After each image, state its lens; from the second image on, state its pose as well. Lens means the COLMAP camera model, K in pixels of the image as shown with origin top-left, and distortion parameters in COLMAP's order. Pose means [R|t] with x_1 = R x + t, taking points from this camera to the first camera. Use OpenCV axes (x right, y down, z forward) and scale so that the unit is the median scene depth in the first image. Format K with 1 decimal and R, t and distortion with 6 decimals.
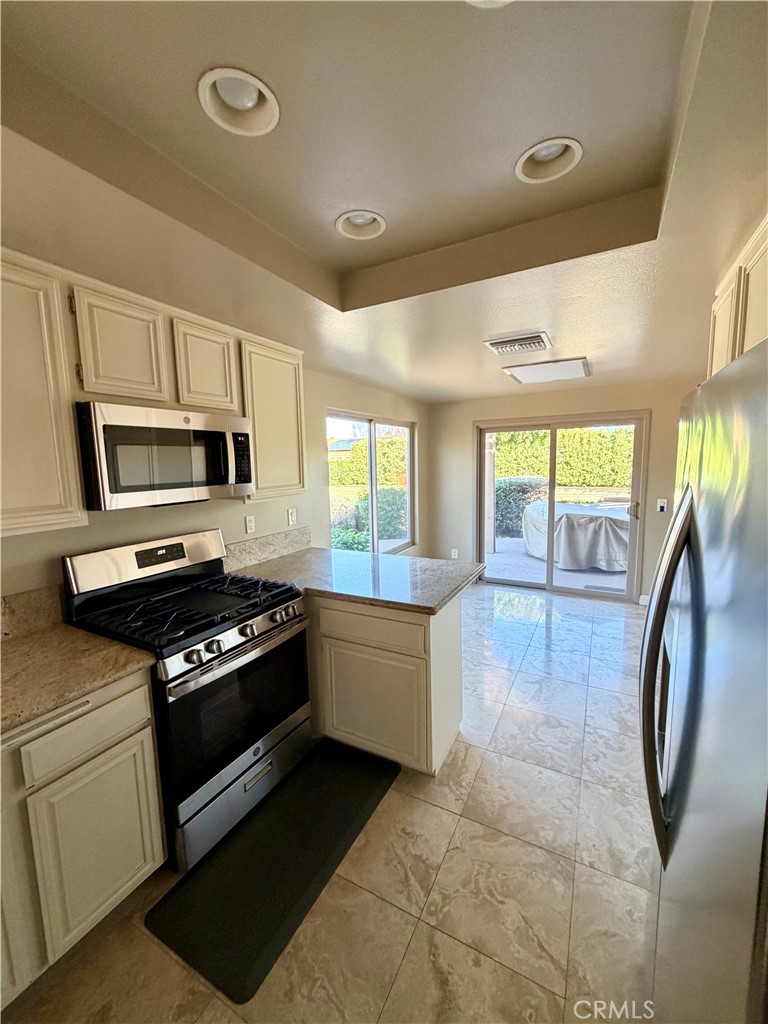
lens RADIAL K [[407.8, 0, 385.9], [0, 407.8, 510.7], [0, 0, 1]] dist [-0.000522, 0.000270]
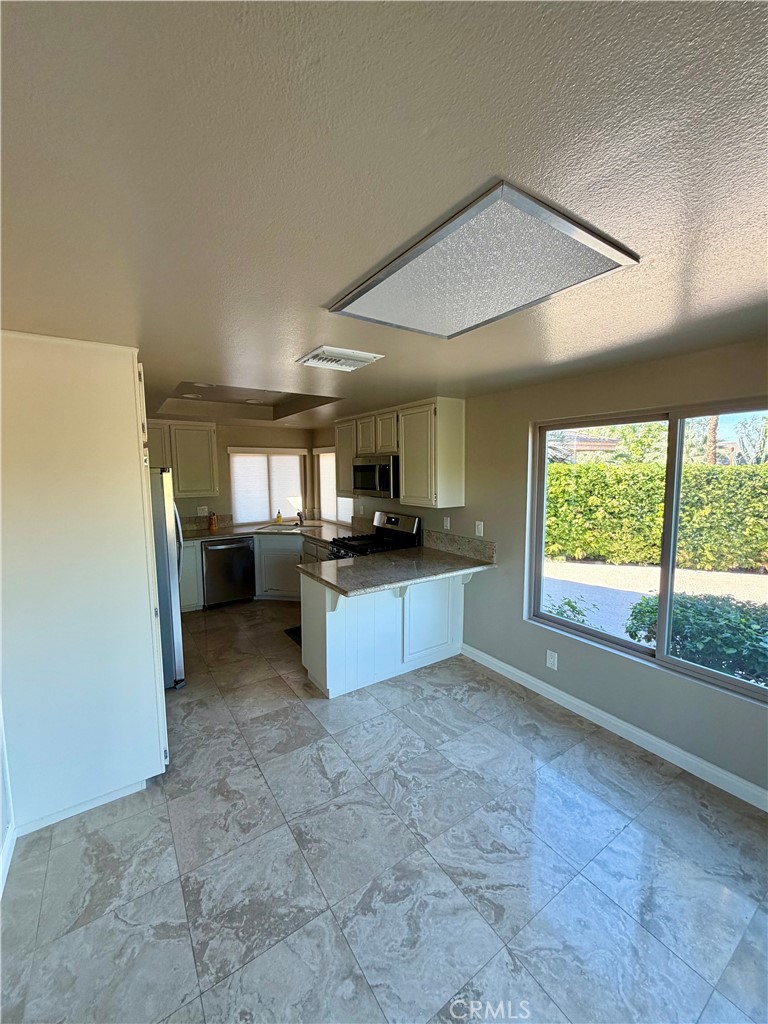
lens RADIAL K [[407.8, 0, 385.9], [0, 407.8, 510.7], [0, 0, 1]] dist [-0.000522, 0.000270]
pose [[-0.464602, 0.113233, -0.878250, 1.793417], [-0.091394, 0.980363, 0.174746, -0.422736], [0.880791, 0.161454, -0.445129, 2.544158]]
